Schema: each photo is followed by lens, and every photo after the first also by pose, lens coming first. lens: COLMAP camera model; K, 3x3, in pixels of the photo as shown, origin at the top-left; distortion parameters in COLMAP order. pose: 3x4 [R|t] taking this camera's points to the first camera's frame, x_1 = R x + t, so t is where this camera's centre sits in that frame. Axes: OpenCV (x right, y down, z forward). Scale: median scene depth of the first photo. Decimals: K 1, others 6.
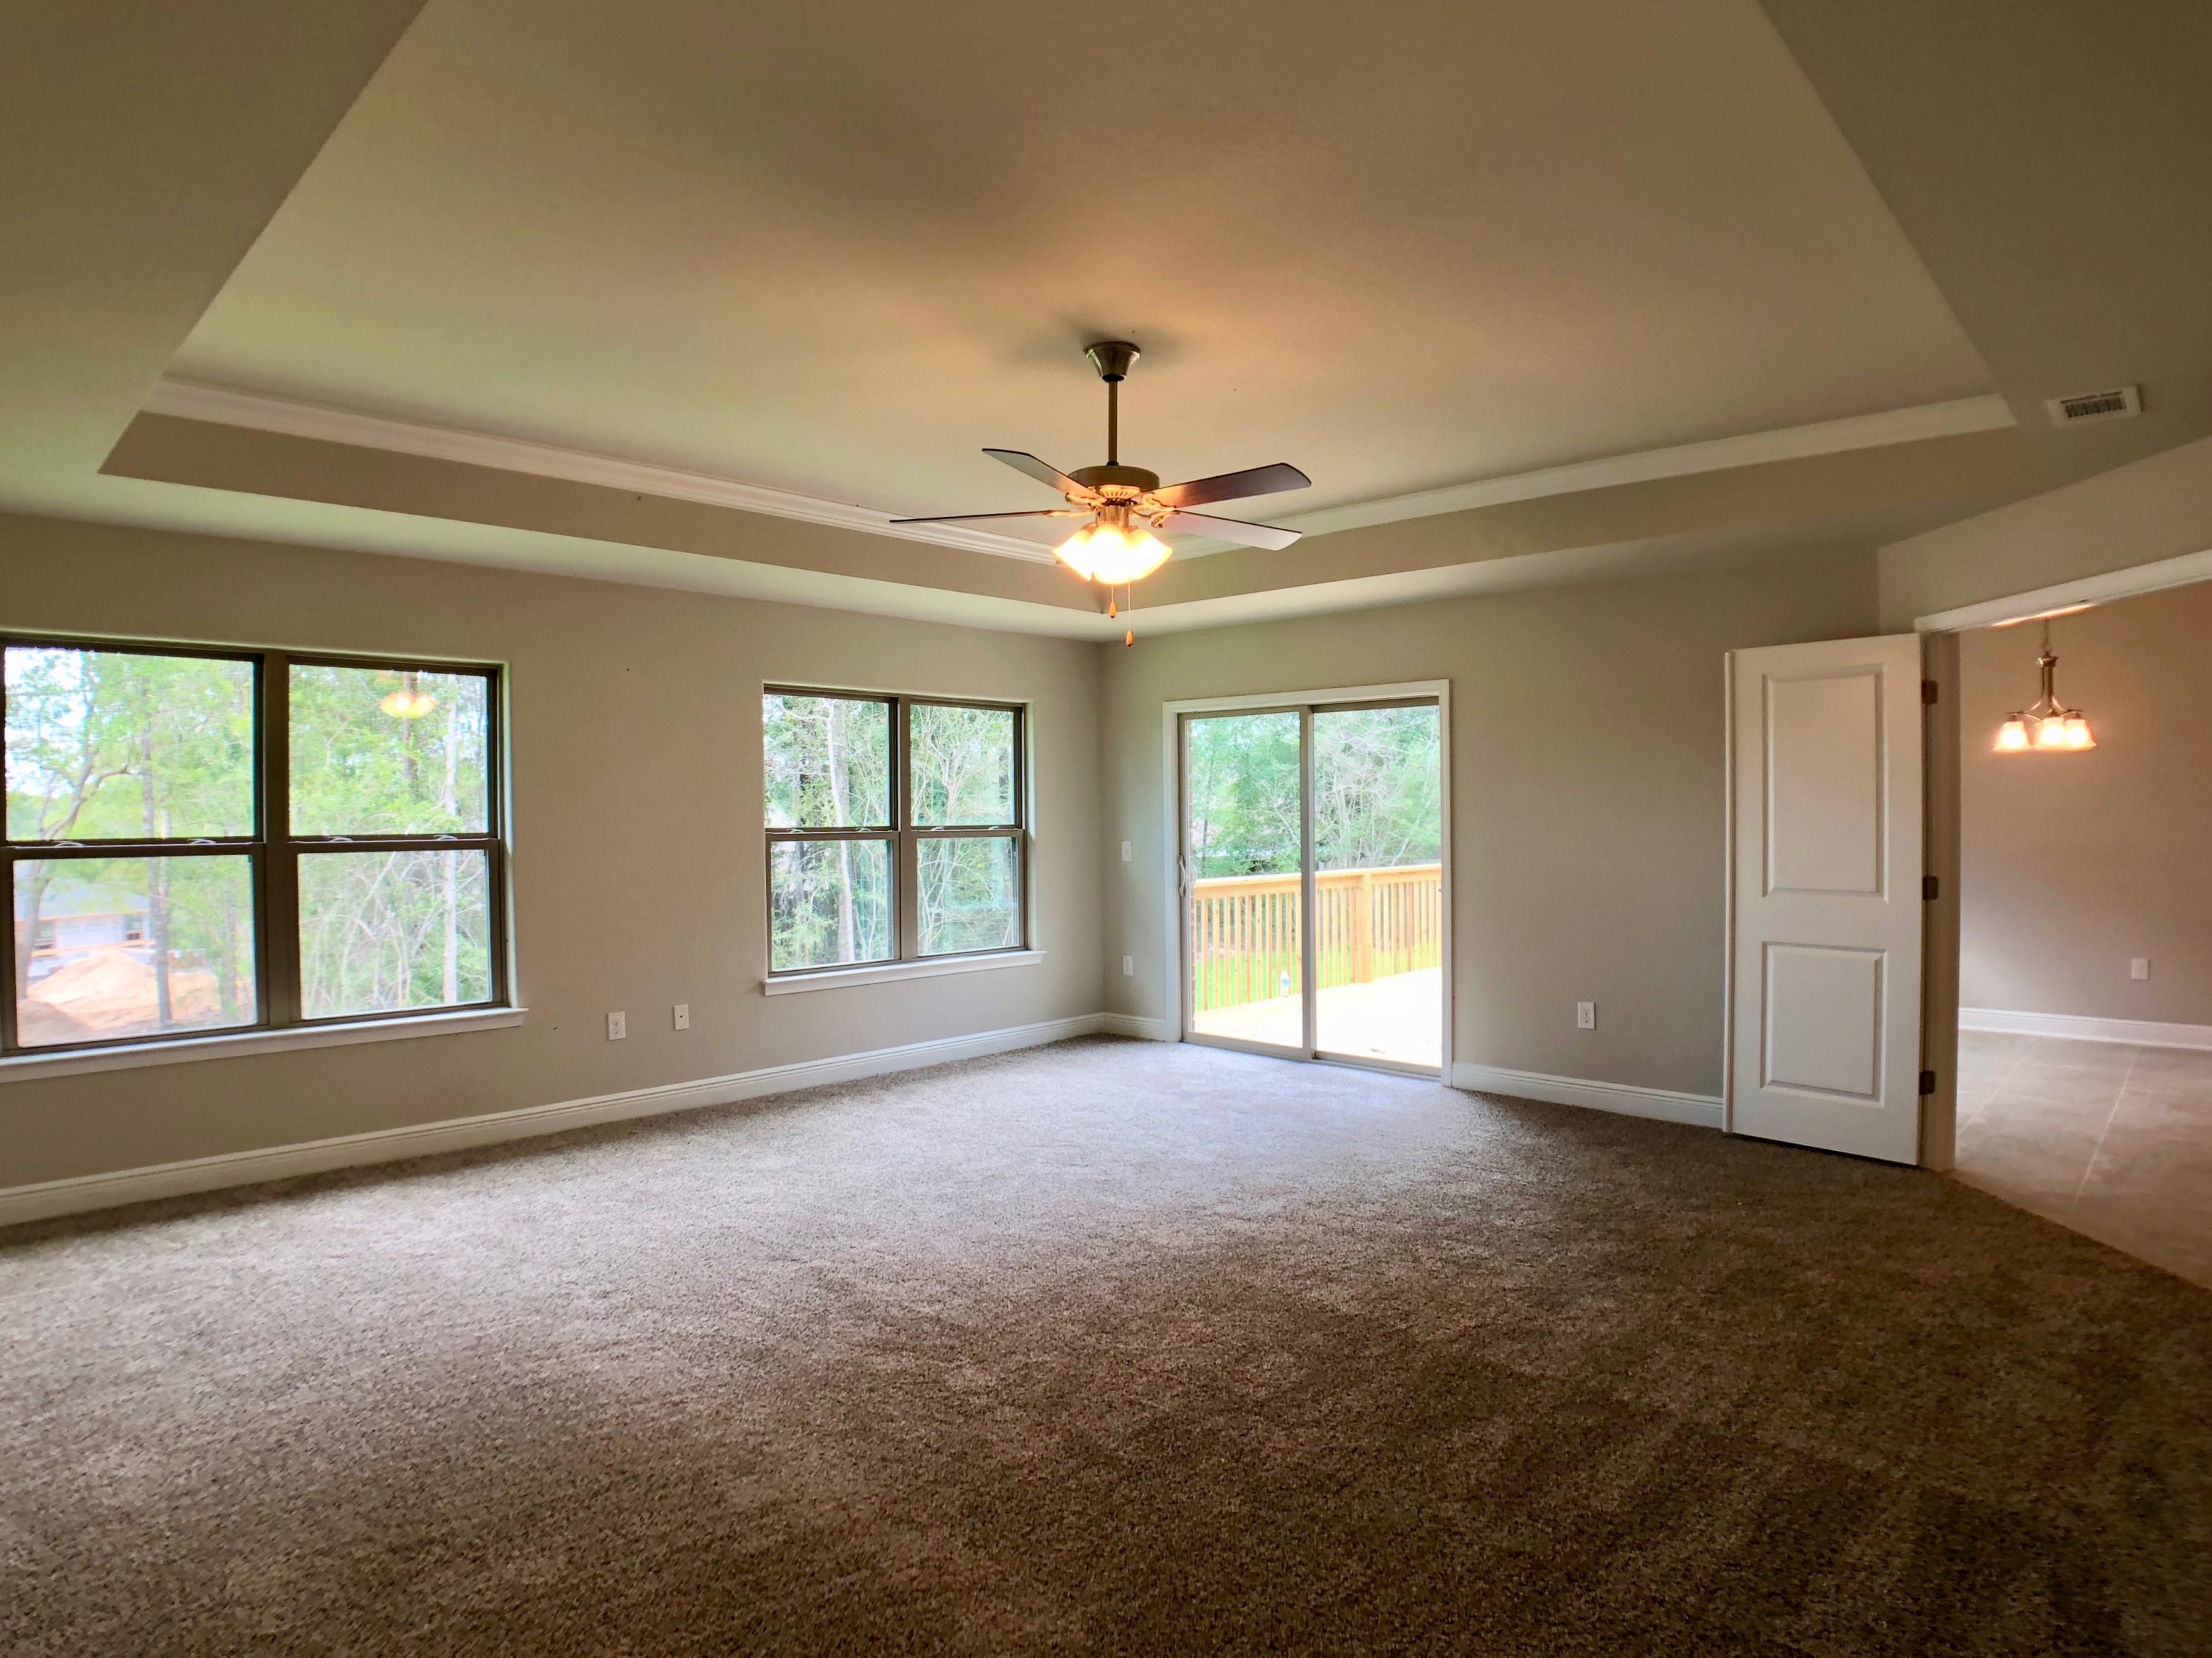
lens RADIAL K [[1257.6, 0, 1119.8], [0, 1257.6, 832.9], [0, 0, 1]] dist [-0.092307, 0.019617]
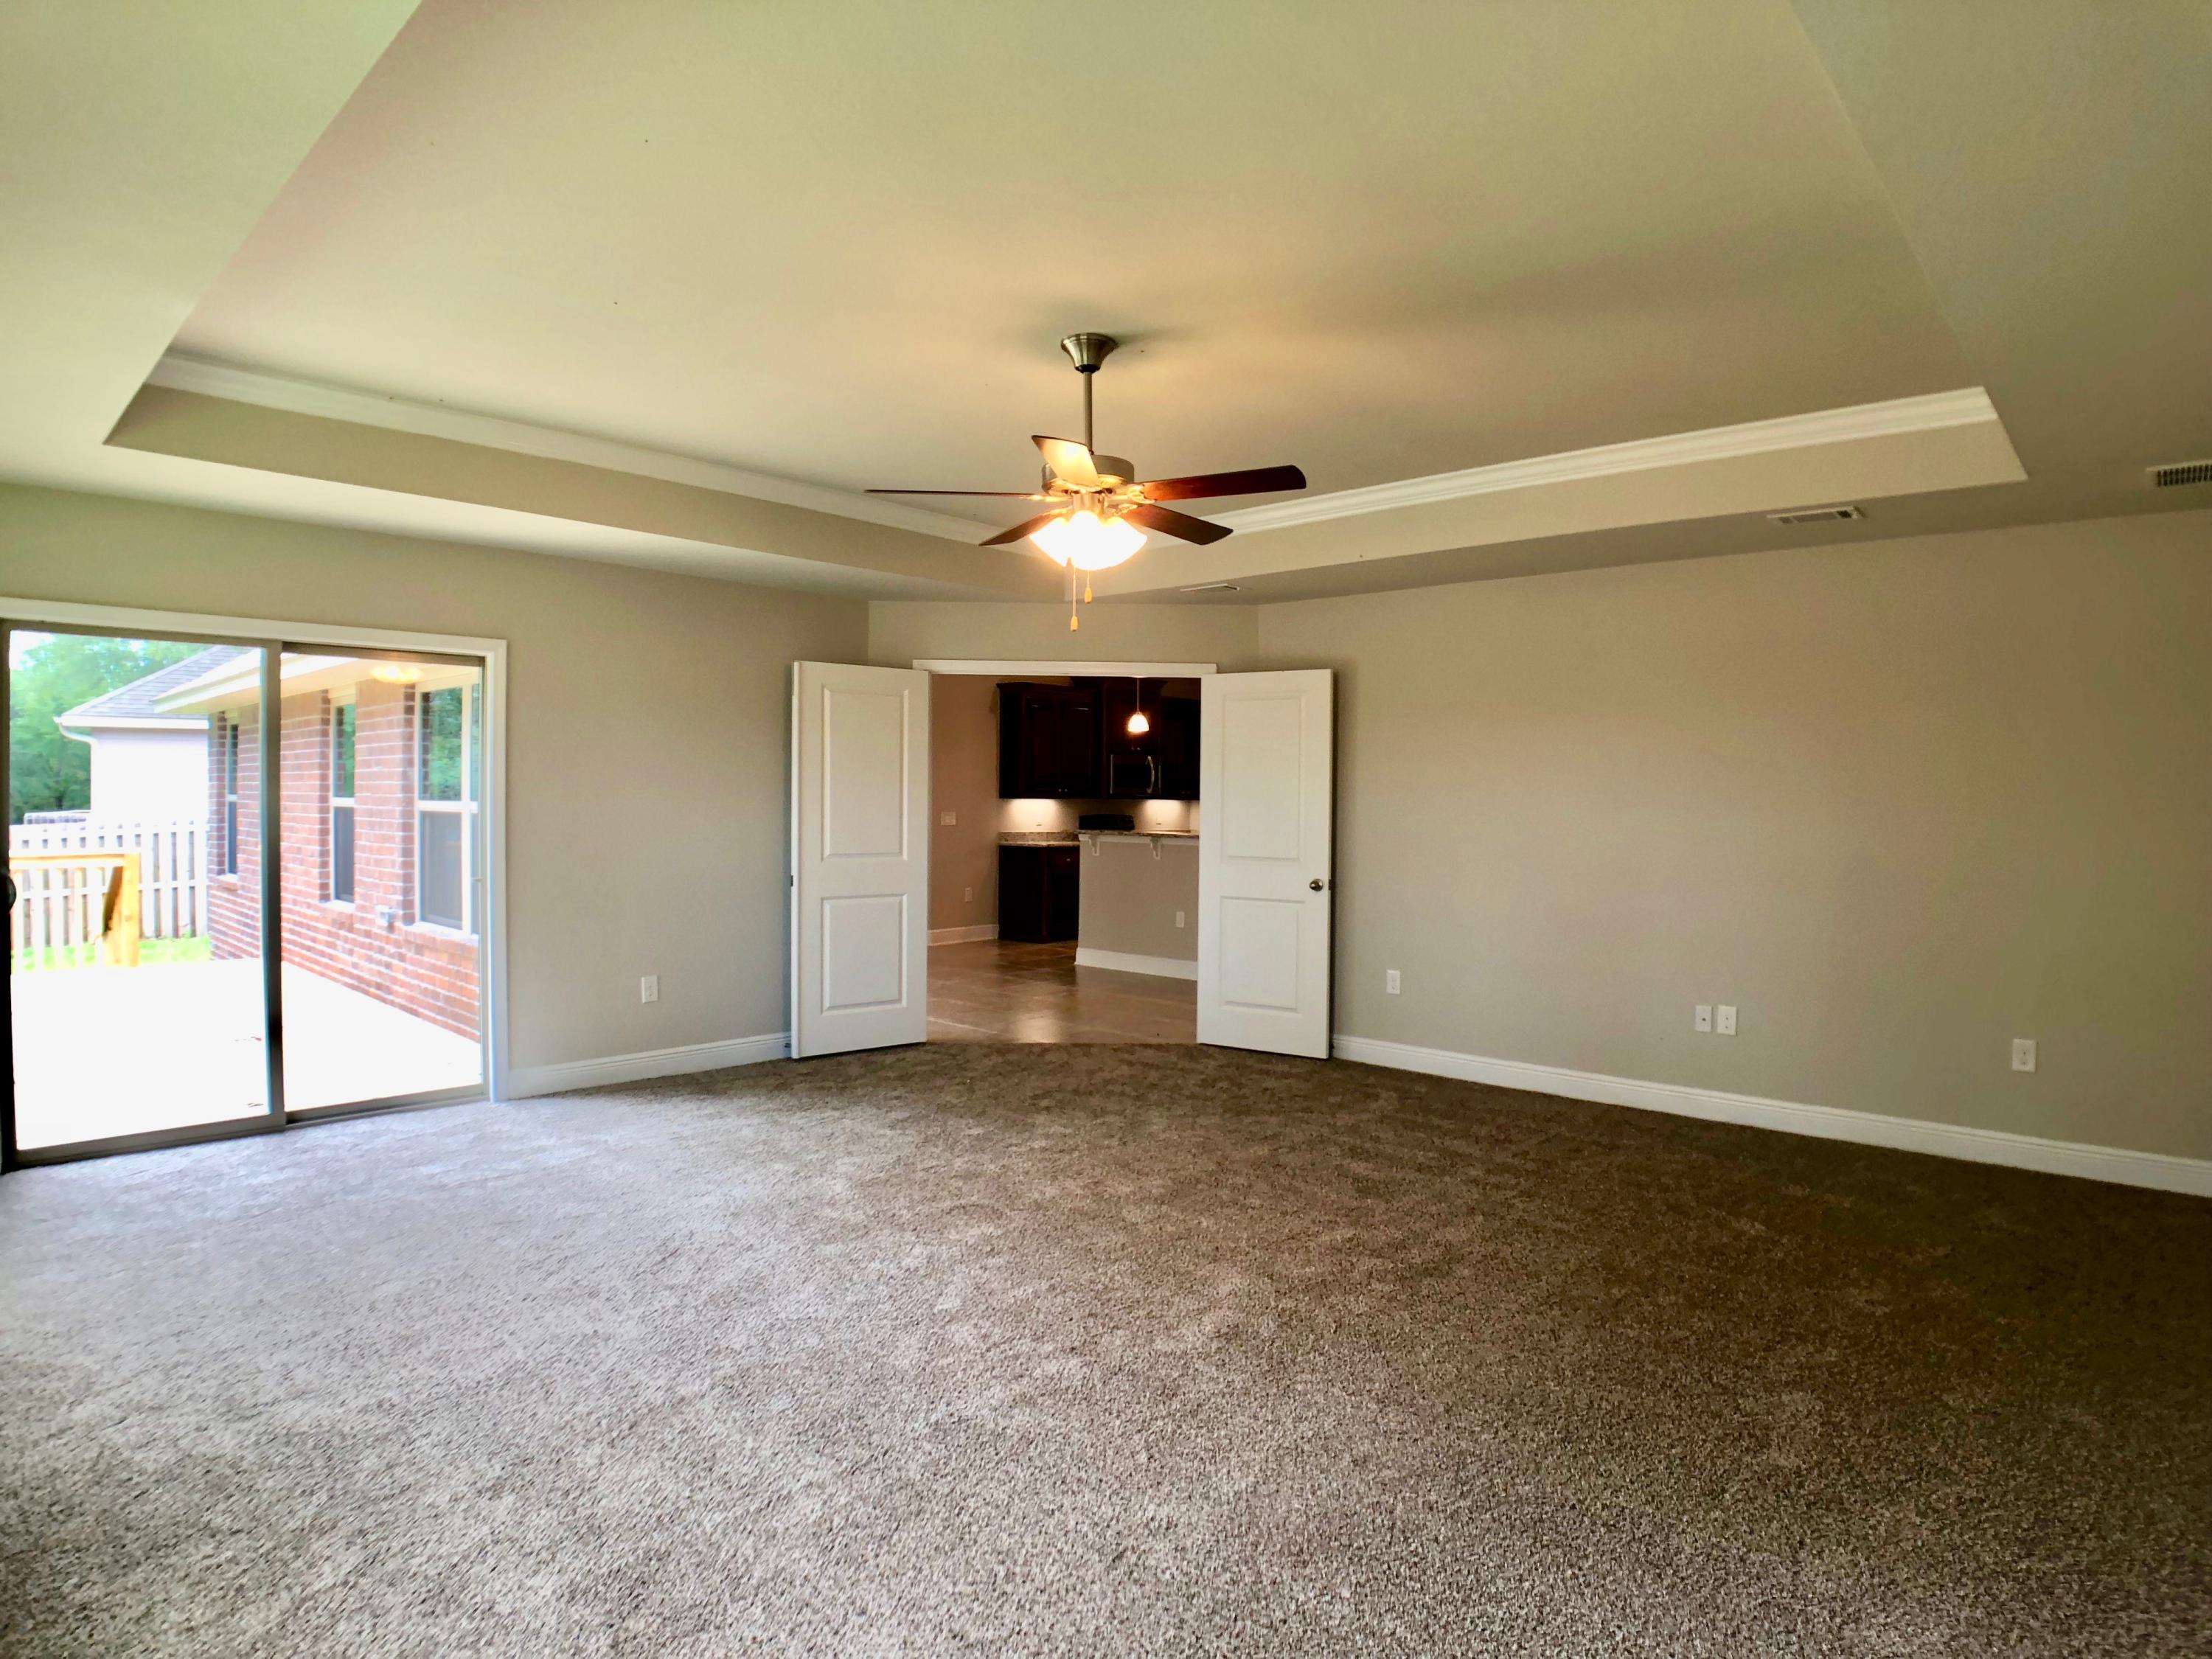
lens RADIAL K [[1254.9, 0, 1111.2], [0, 1254.9, 822.6], [0, 0, 1]] dist [-0.090517, 0.022689]
pose [[-0.006896, -0.003084, 0.999971, -0.746517], [0.015763, 0.999871, 0.003192, 0.012678], [-0.999852, 0.015785, -0.006846, 0.703820]]
